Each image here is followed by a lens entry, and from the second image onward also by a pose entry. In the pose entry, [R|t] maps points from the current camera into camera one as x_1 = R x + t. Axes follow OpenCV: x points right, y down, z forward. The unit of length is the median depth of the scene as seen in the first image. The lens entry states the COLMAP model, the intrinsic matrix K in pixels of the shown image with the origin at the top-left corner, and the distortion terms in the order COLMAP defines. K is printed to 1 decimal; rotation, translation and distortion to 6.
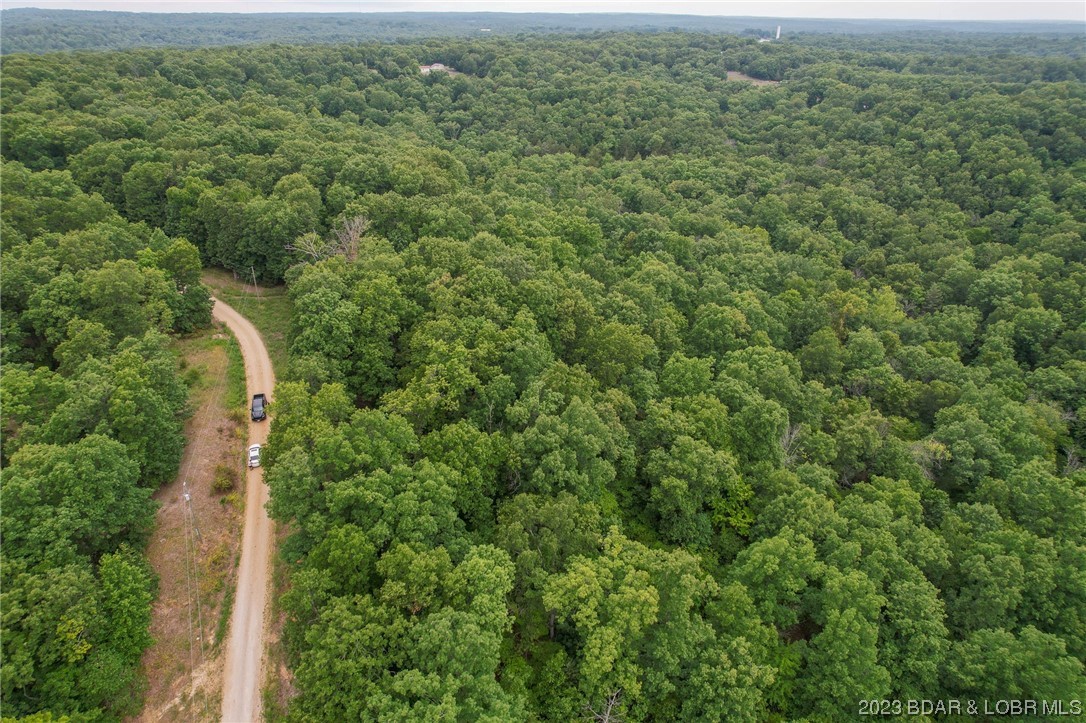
lens RADIAL K [[698.4, 0, 545.1], [0, 698.4, 355.4], [0, 0, 1]] dist [-0.085168, 0.077336]
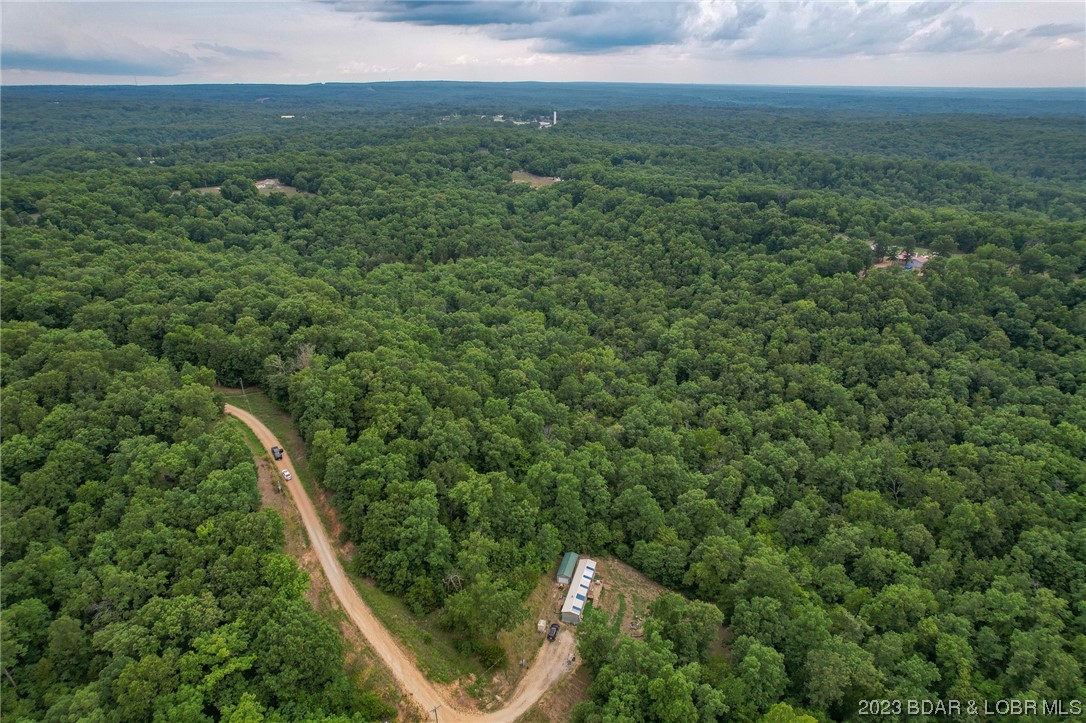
lens RADIAL K [[698.4, 0, 551.1], [0, 698.4, 365.7], [0, 0, 1]] dist [-0.085168, 0.077336]
pose [[0.959495, -0.110333, 0.259221, -0.111588], [0.127161, 0.990670, -0.049019, 0.018837], [-0.251394, 0.079996, 0.964573, -0.722100]]
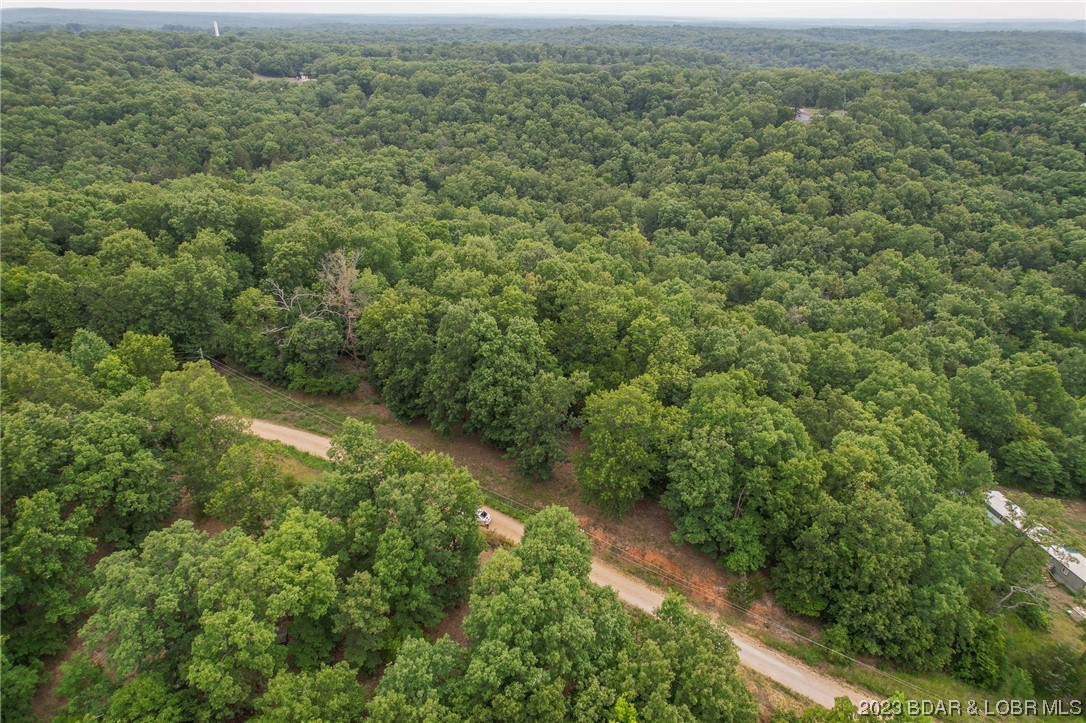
lens RADIAL K [[698.4, 0, 548.6], [0, 698.4, 363.6], [0, 0, 1]] dist [-0.085168, 0.077336]
pose [[0.712324, -0.319013, 0.625161, -0.547539], [0.308566, 0.942374, 0.129296, -0.080009], [-0.630383, 0.100802, 0.769712, 0.151124]]
